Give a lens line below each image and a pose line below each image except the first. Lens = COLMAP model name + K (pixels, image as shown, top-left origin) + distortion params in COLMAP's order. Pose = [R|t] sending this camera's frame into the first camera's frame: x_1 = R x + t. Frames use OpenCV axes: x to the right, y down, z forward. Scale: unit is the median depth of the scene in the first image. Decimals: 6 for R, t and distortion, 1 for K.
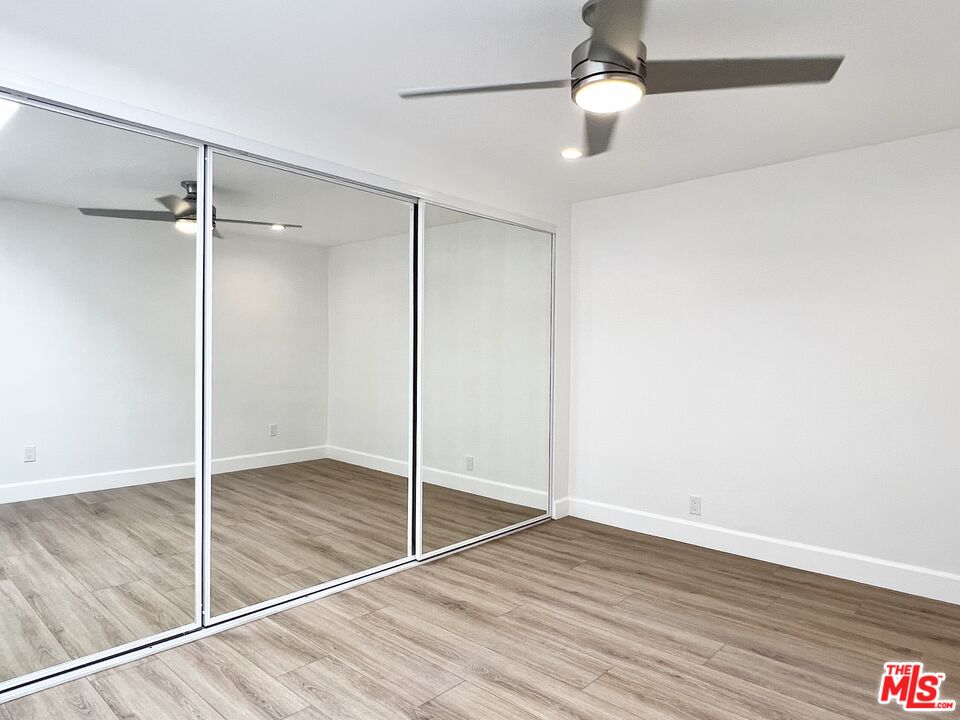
lens RADIAL K [[612.9, 0, 482.0], [0, 612.9, 362.9], [0, 0, 1]] dist [0.000967, -0.001987]
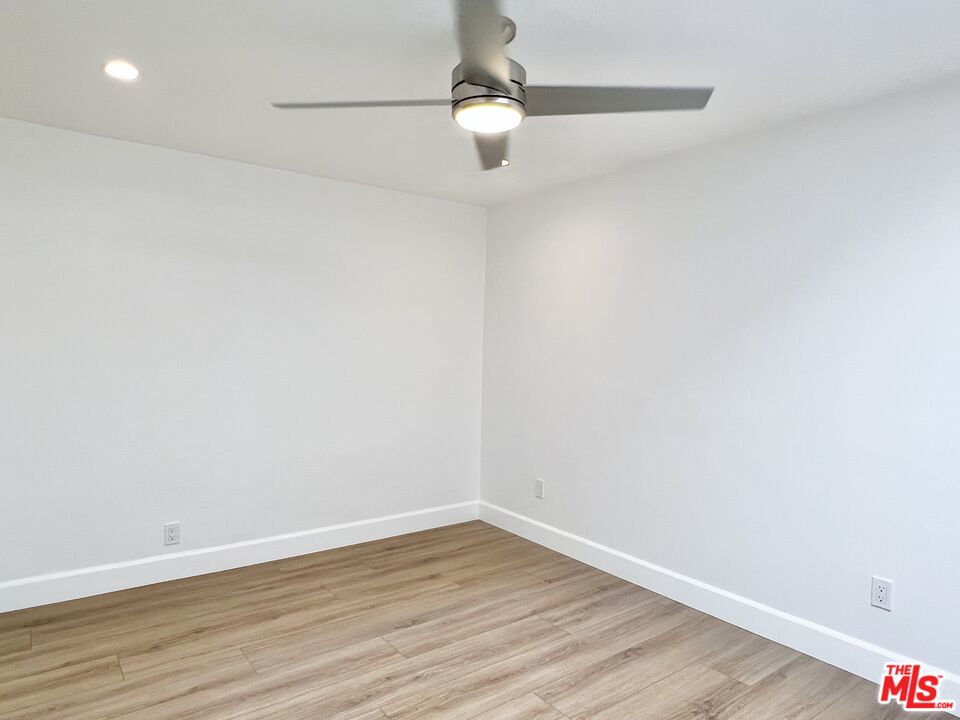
lens RADIAL K [[612.9, 0, 482.0], [0, 612.9, 362.9], [0, 0, 1]] dist [0.000967, -0.001987]
pose [[0.180015, -0.038711, 0.982902, -0.492148], [-0.002249, 0.999207, 0.039765, -0.048276], [-0.983661, -0.009369, 0.179785, 0.524203]]
